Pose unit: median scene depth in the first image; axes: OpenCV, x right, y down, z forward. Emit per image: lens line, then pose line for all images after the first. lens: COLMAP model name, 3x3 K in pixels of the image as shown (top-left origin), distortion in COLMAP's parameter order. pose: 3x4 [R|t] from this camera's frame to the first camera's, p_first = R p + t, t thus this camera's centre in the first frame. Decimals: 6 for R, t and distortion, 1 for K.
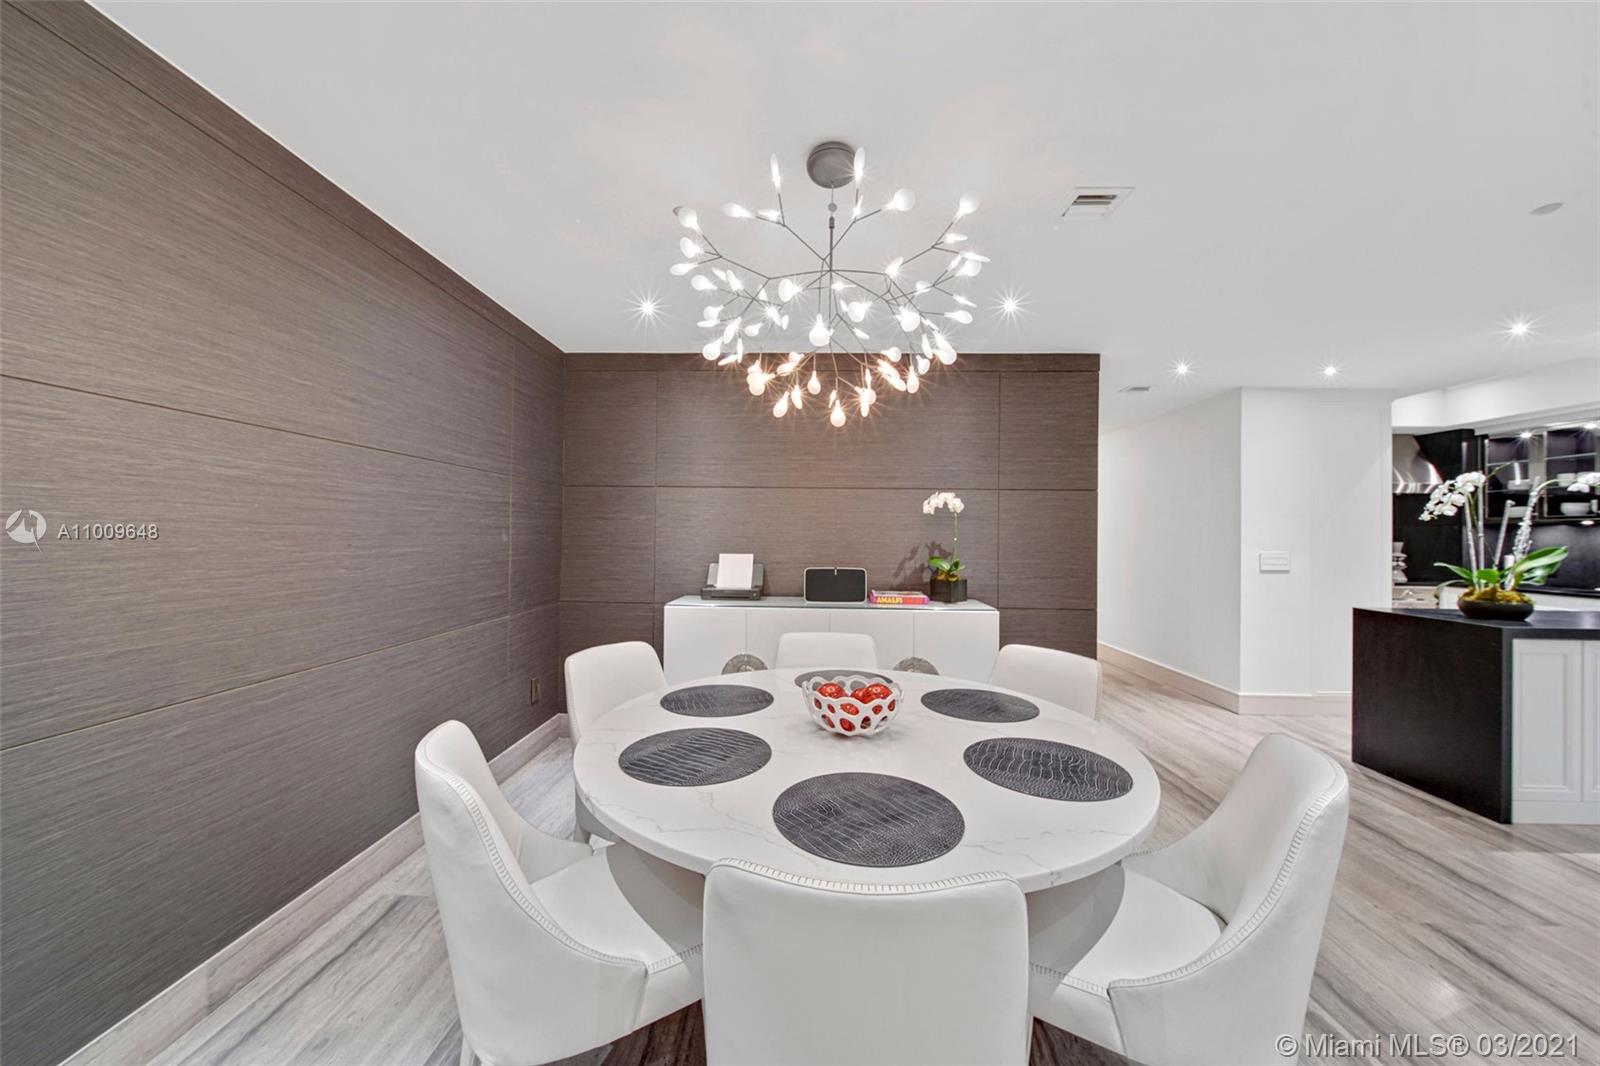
lens RADIAL K [[577.6, 0, 805.2], [0, 577.6, 508.3], [0, 0, 1]] dist [0.001158, -0.000074]
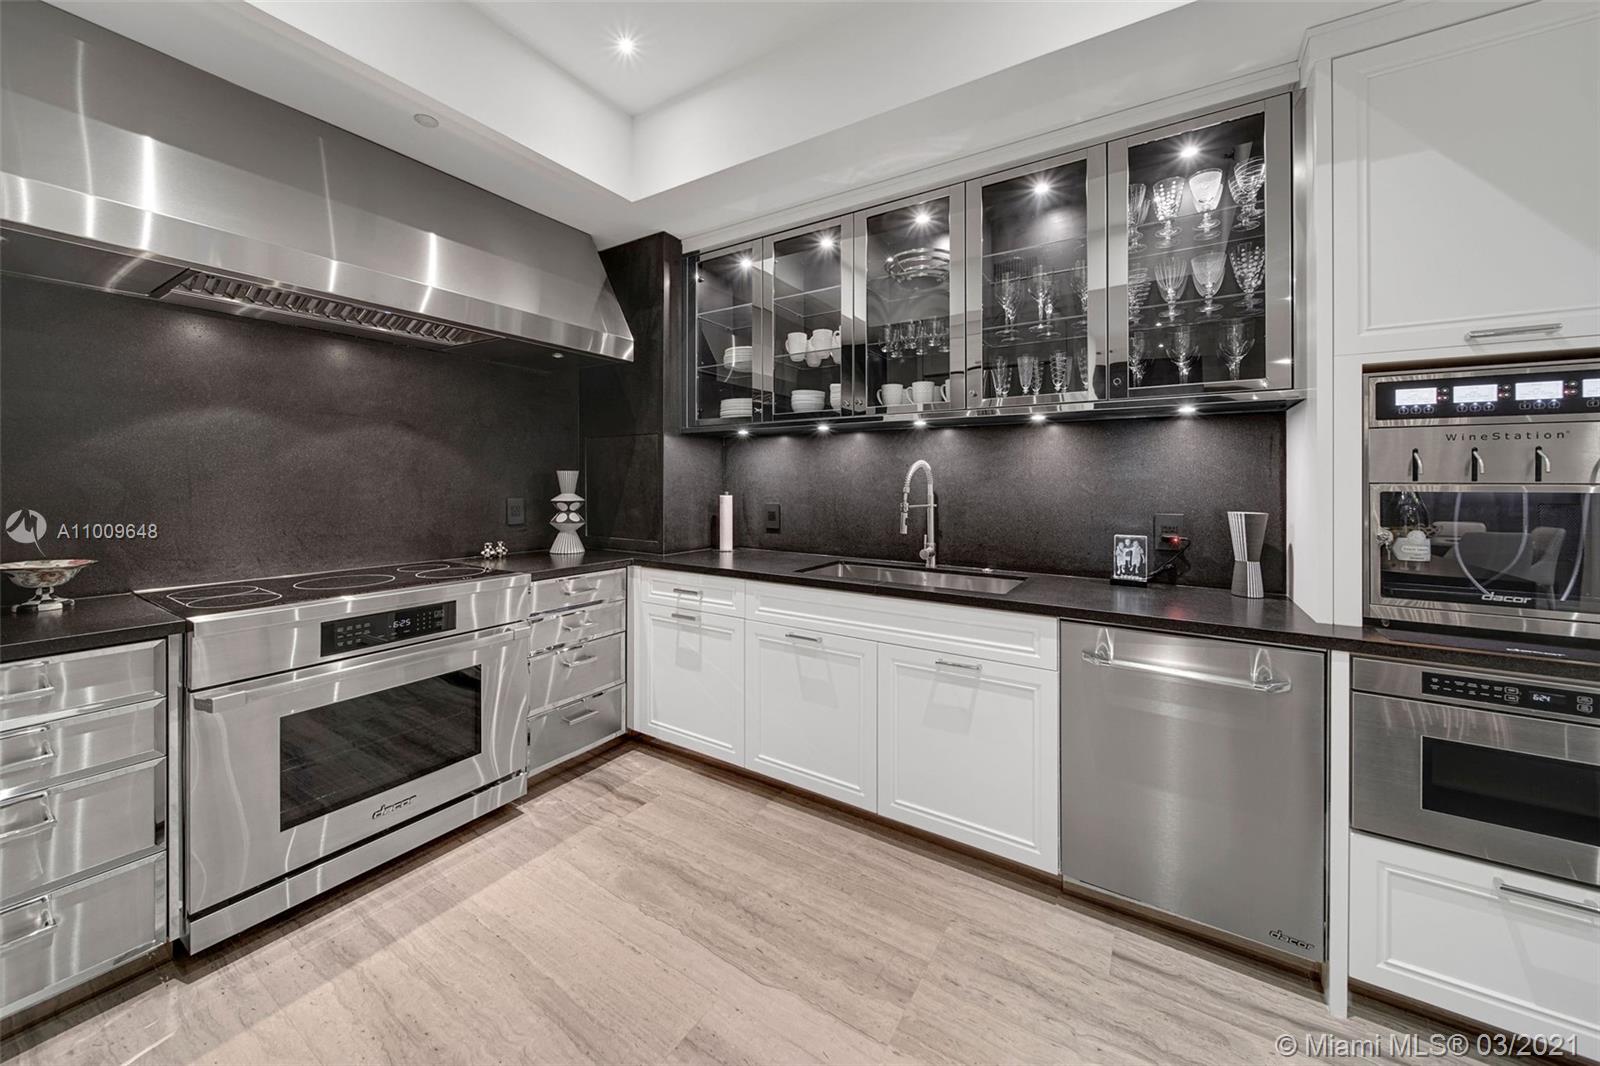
lens RADIAL K [[602.6, 0, 789.3], [0, 602.6, 476.5], [0, 0, 1]] dist [-0.001151, -0.000030]
pose [[0.523226, -0.017502, 0.852015, 1.486980], [-0.016793, 0.999383, 0.030842, 0.087409], [-0.852029, -0.030446, 0.522609, 1.260352]]
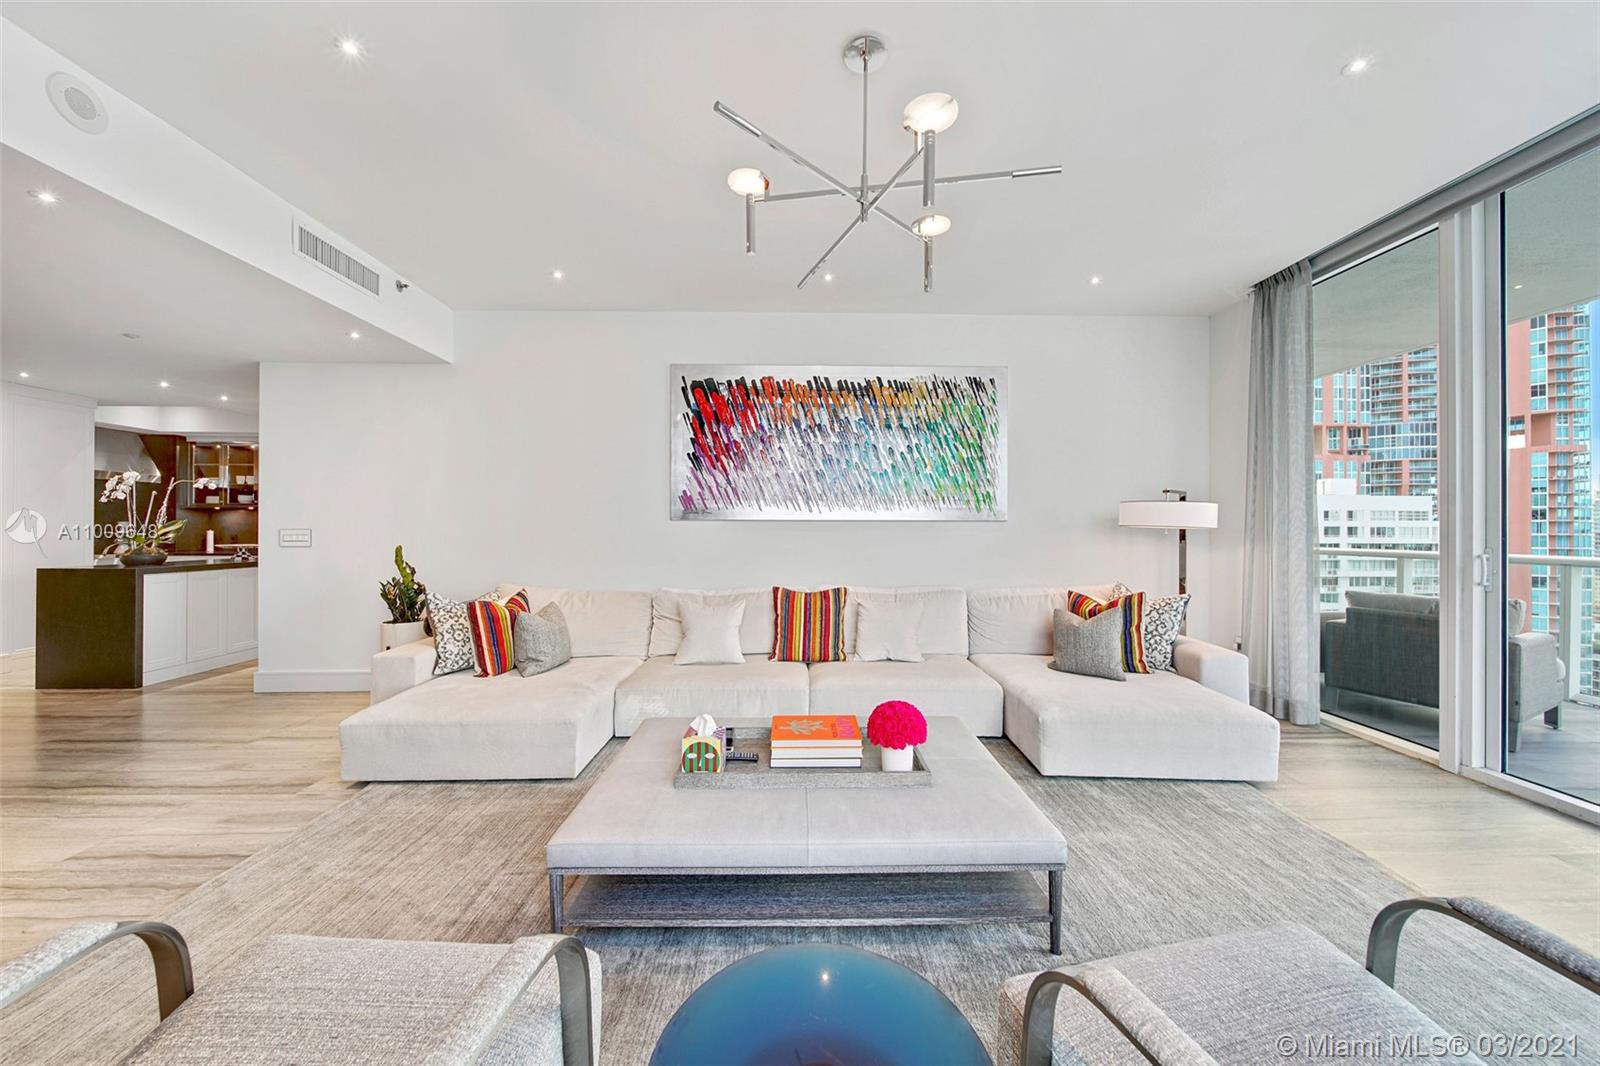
lens RADIAL K [[571.8, 0, 798.4], [0, 571.8, 528.2], [0, 0, 1]] dist [-0.001965, -0.000571]
pose [[-0.047626, -0.019747, 0.998670, -0.405739], [-0.035318, 0.999213, 0.018073, -0.001358], [-0.998241, -0.034410, -0.048286, -0.649747]]
